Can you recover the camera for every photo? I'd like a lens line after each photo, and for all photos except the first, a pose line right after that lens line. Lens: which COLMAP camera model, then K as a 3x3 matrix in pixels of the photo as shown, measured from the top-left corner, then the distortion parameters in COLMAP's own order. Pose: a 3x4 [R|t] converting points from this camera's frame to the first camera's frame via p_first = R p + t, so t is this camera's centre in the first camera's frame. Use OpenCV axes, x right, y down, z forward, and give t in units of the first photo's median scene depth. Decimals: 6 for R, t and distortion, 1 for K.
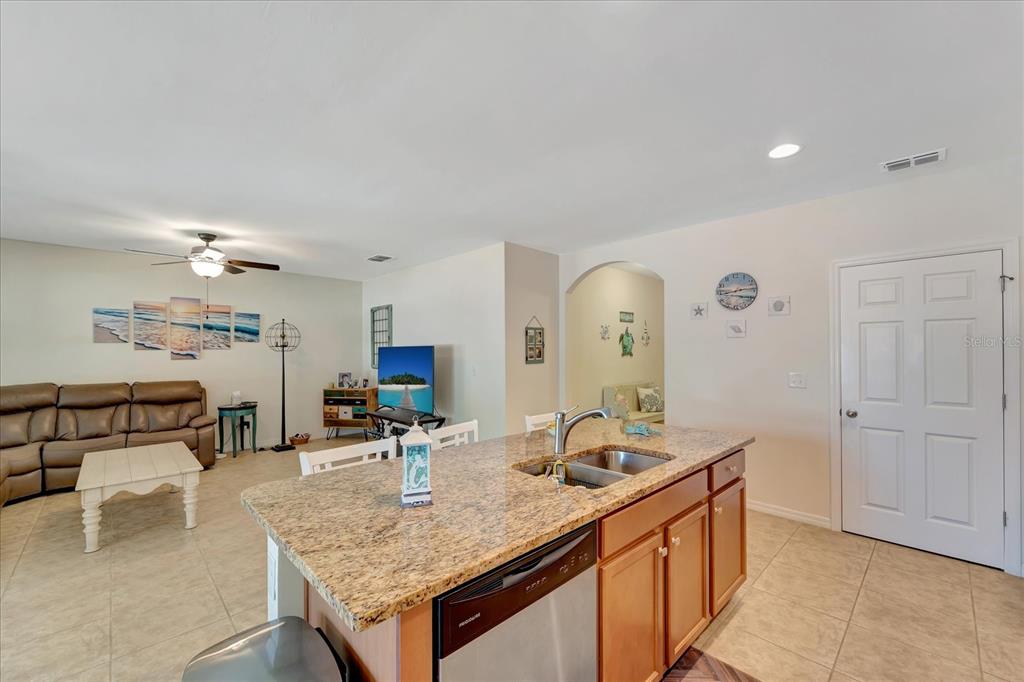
lens RADIAL K [[417.7, 0, 512.4], [0, 417.7, 348.6], [0, 0, 1]] dist [-0.002854, 0.000106]
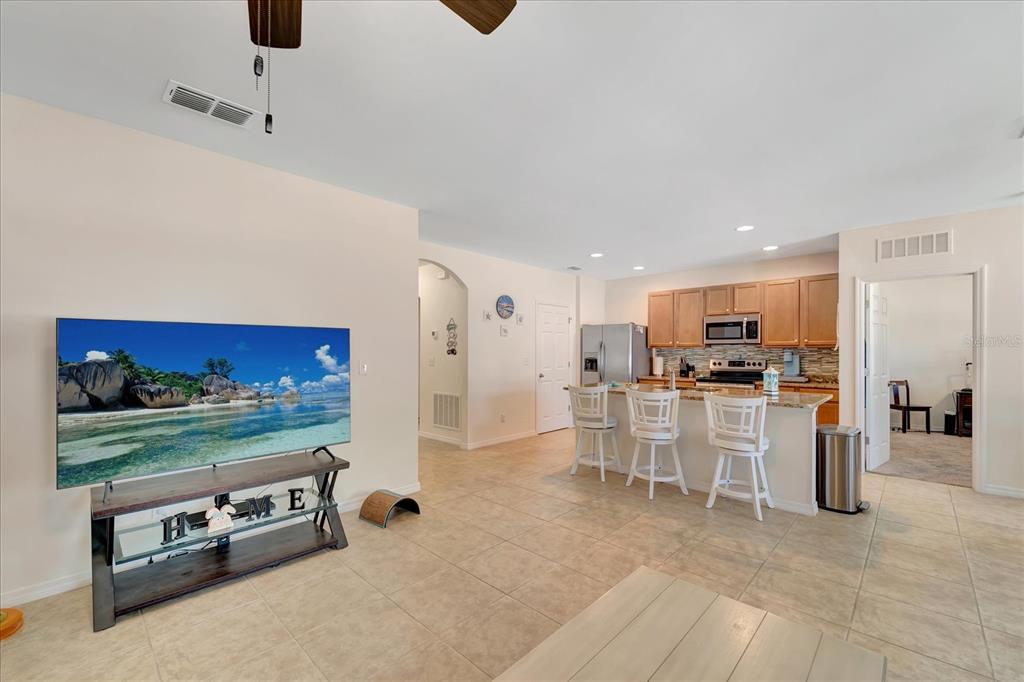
lens RADIAL K [[428.9, 0, 514.9], [0, 428.9, 348.5], [0, 0, 1]] dist [0.001794, 0.000162]
pose [[-0.049996, 0.008007, 0.998717, -0.754870], [-0.003812, 0.999959, -0.008208, 0.023639], [-0.998742, -0.004218, -0.049964, 0.718730]]
